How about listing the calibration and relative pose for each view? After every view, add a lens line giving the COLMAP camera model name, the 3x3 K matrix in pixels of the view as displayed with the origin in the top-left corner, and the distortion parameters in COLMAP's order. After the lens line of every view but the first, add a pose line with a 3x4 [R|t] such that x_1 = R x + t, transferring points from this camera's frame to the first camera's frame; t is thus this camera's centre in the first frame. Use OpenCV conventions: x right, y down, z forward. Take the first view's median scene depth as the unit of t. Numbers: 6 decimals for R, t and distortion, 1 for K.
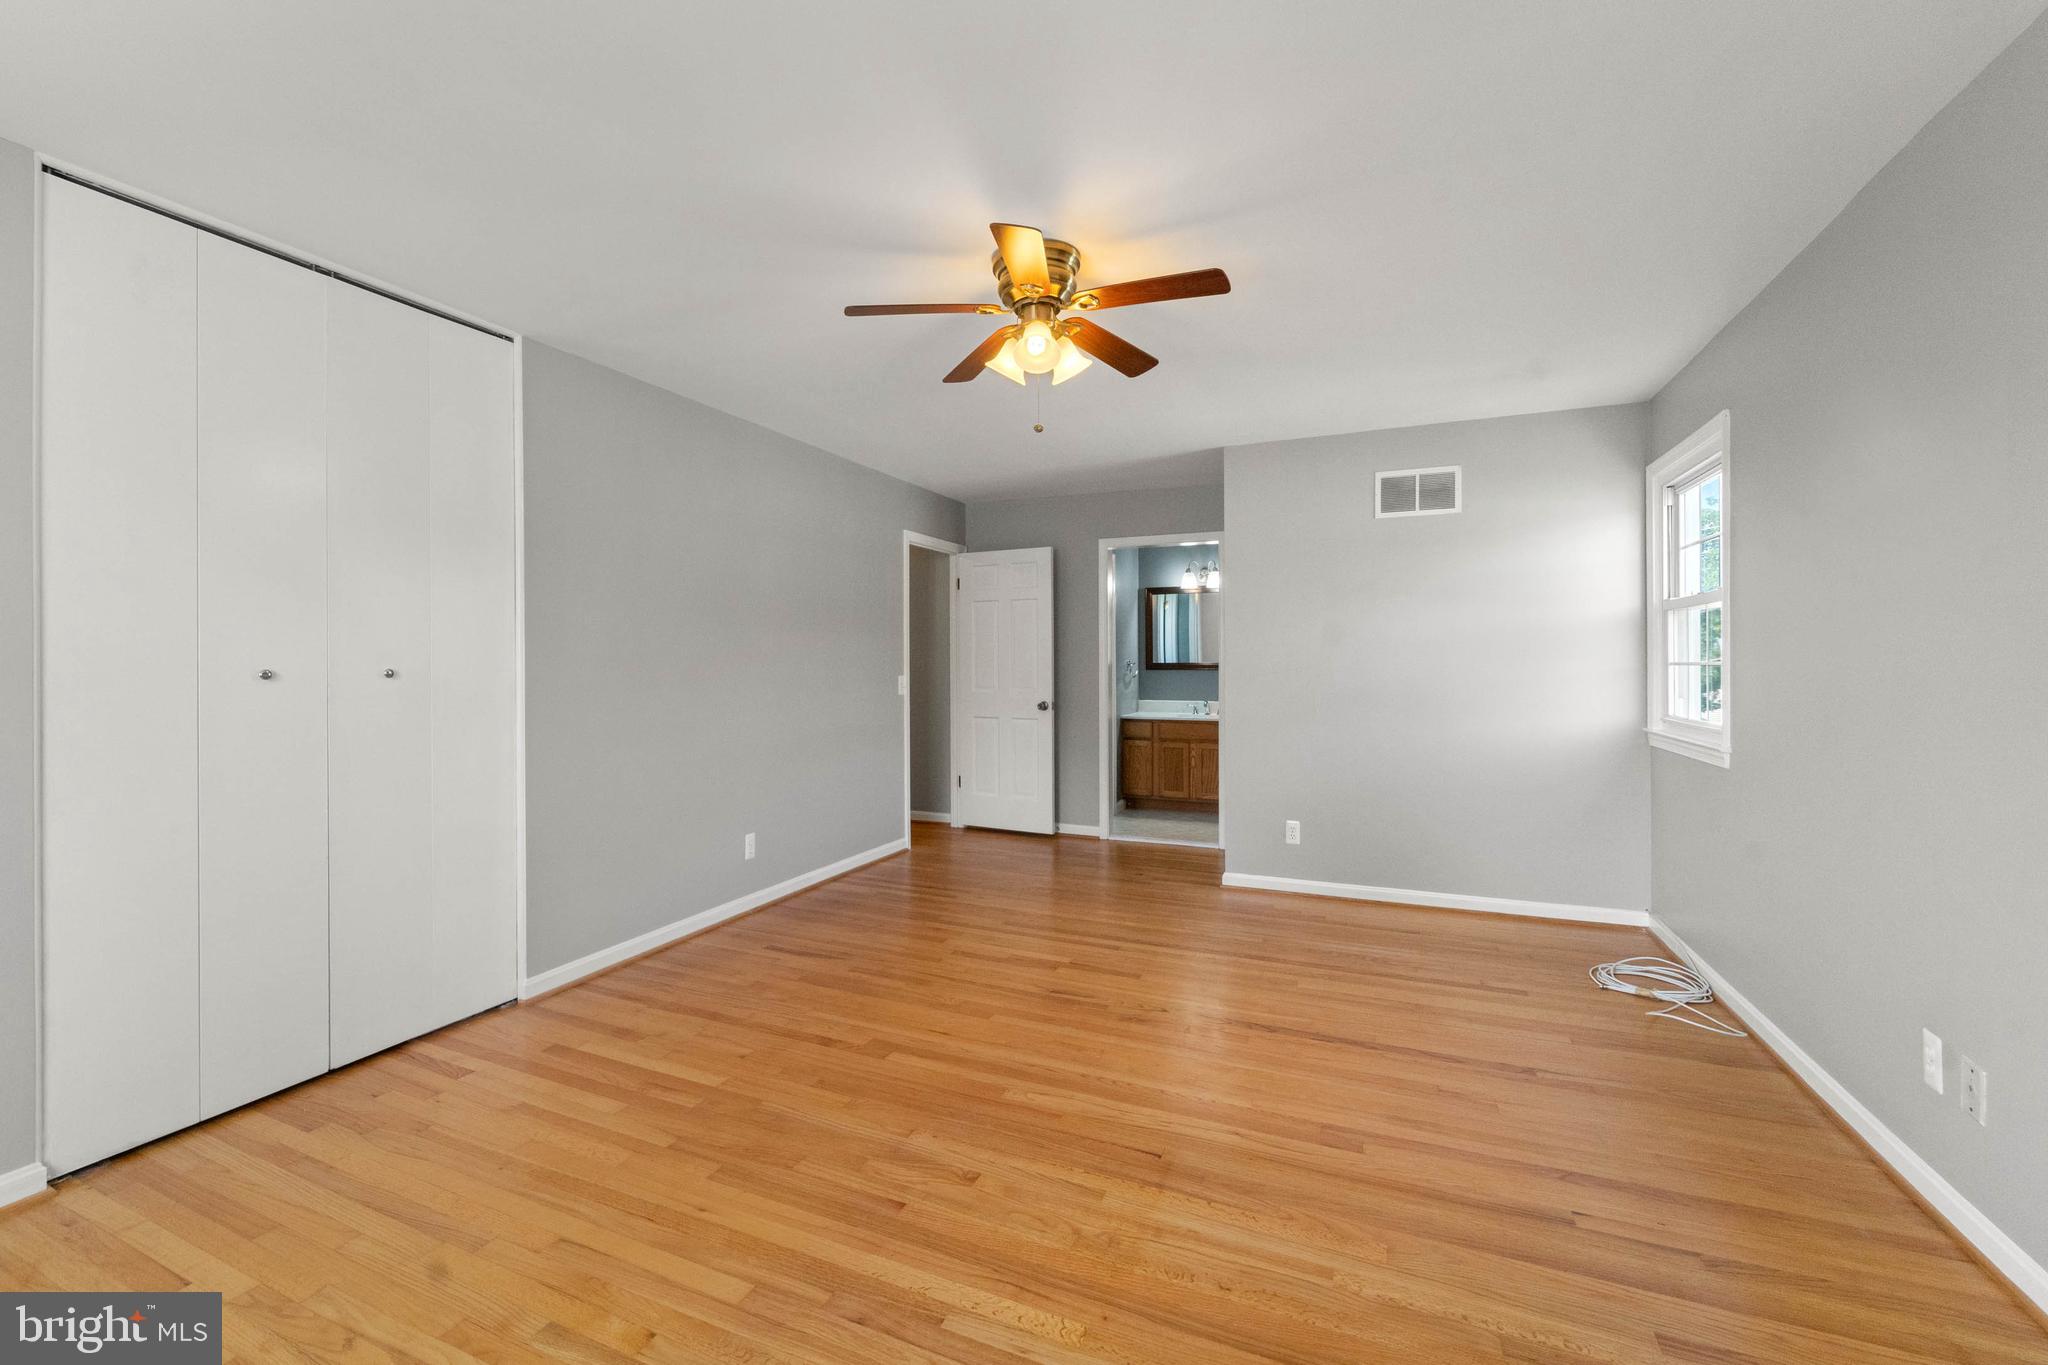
lens RADIAL K [[824.8, 0, 1022.9], [0, 824.8, 676.0], [0, 0, 1]] dist [-0.001163, -0.000460]
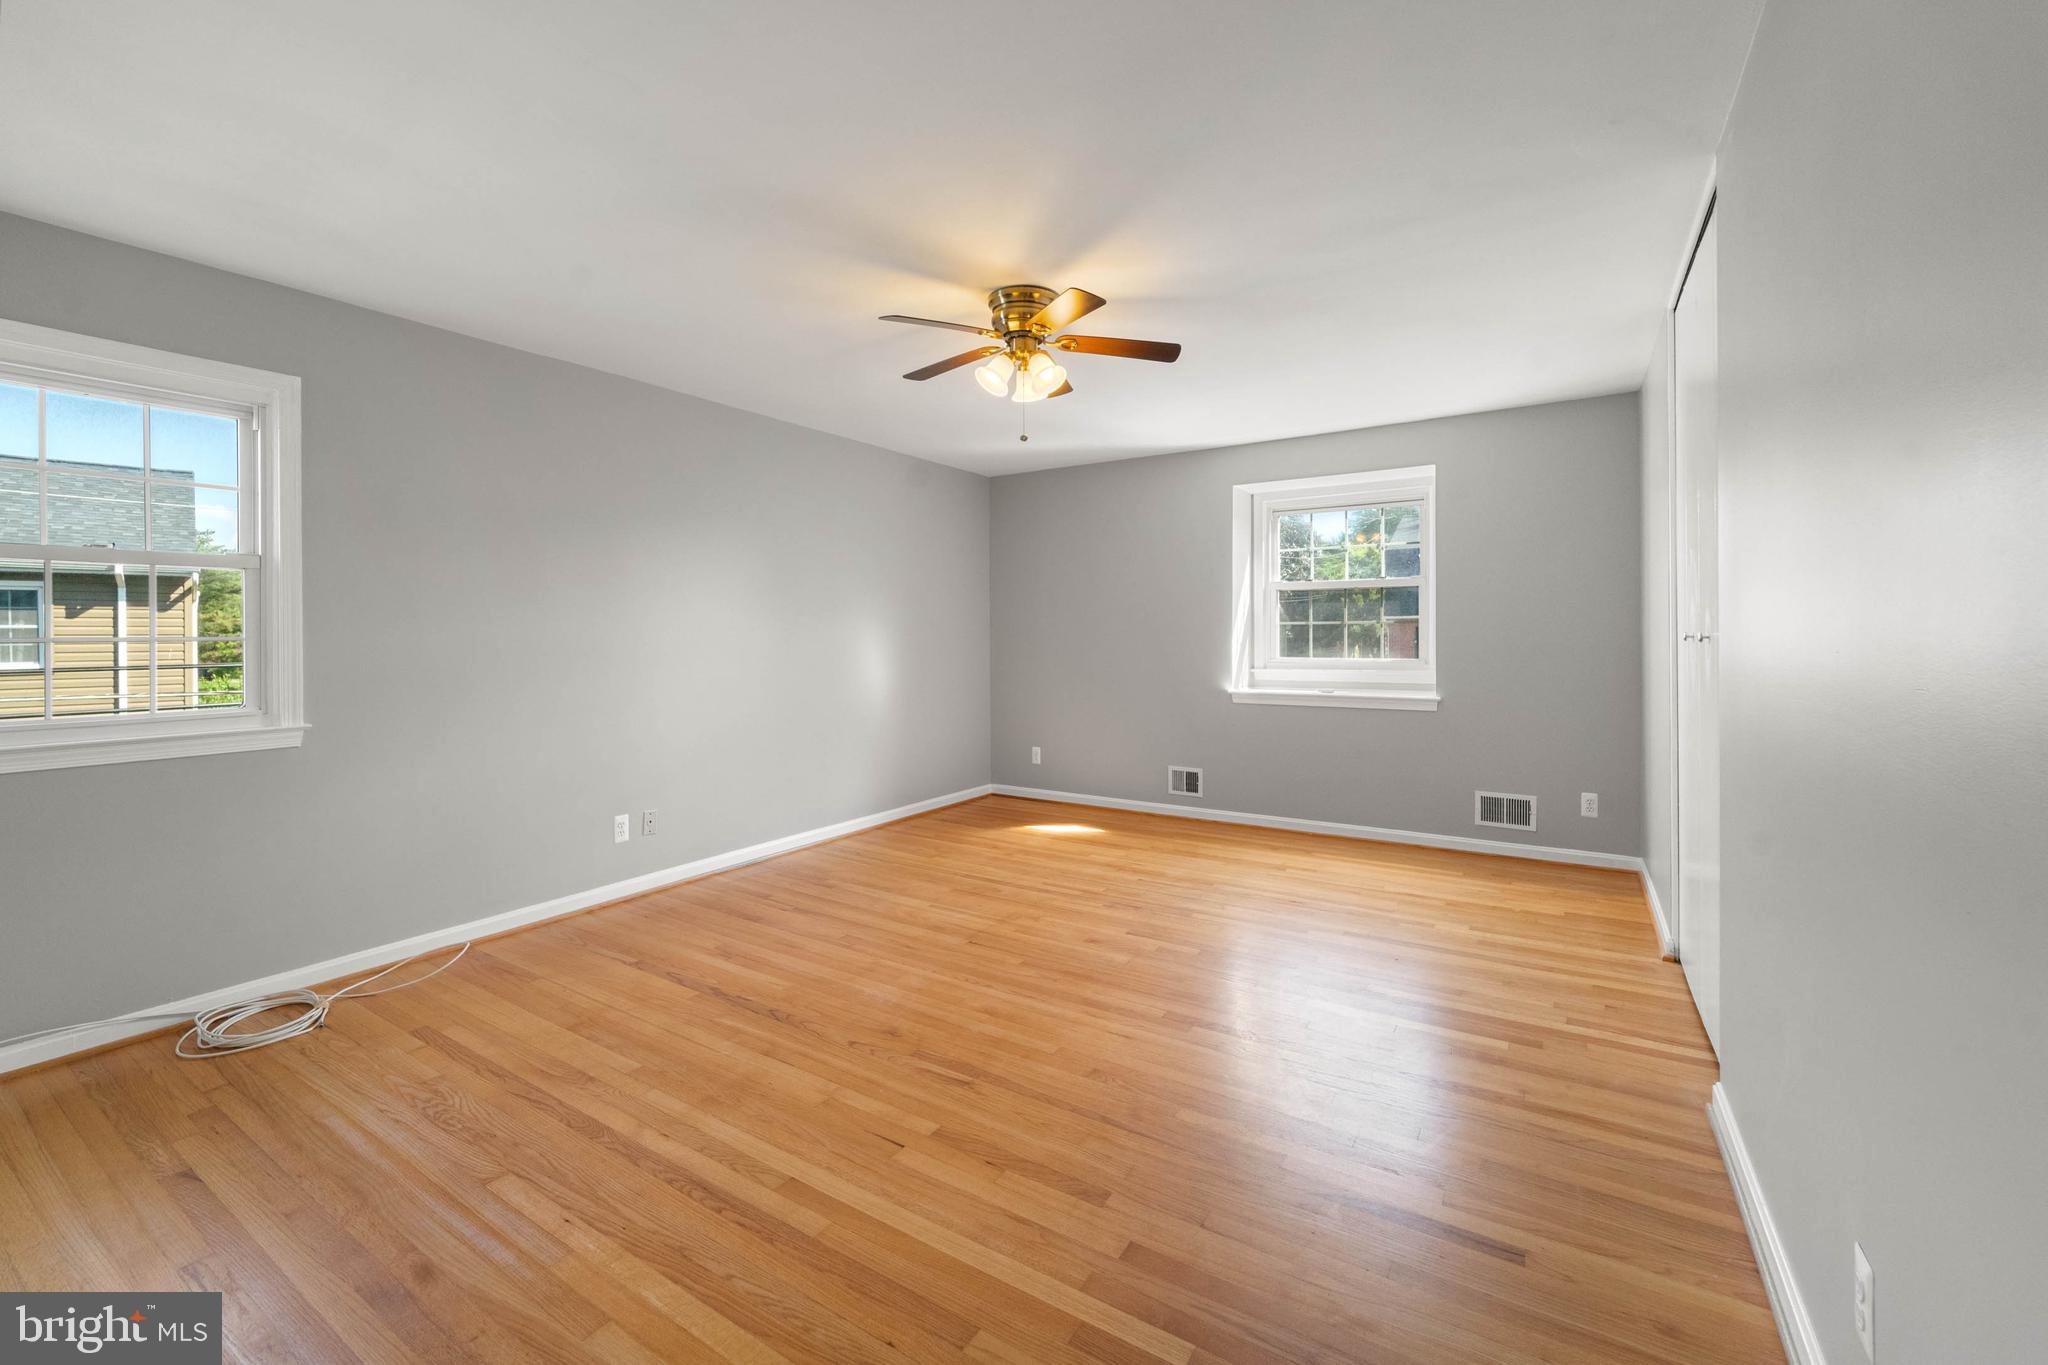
lens RADIAL K [[837.4, 0, 1018.3], [0, 837.4, 651.2], [0, 0, 1]] dist [0.000805, -0.000017]
pose [[-0.985569, 0.004795, 0.169208, -0.152708], [0.010416, 0.999422, 0.032348, -0.023688], [-0.168955, 0.033644, -0.985049, 1.910680]]
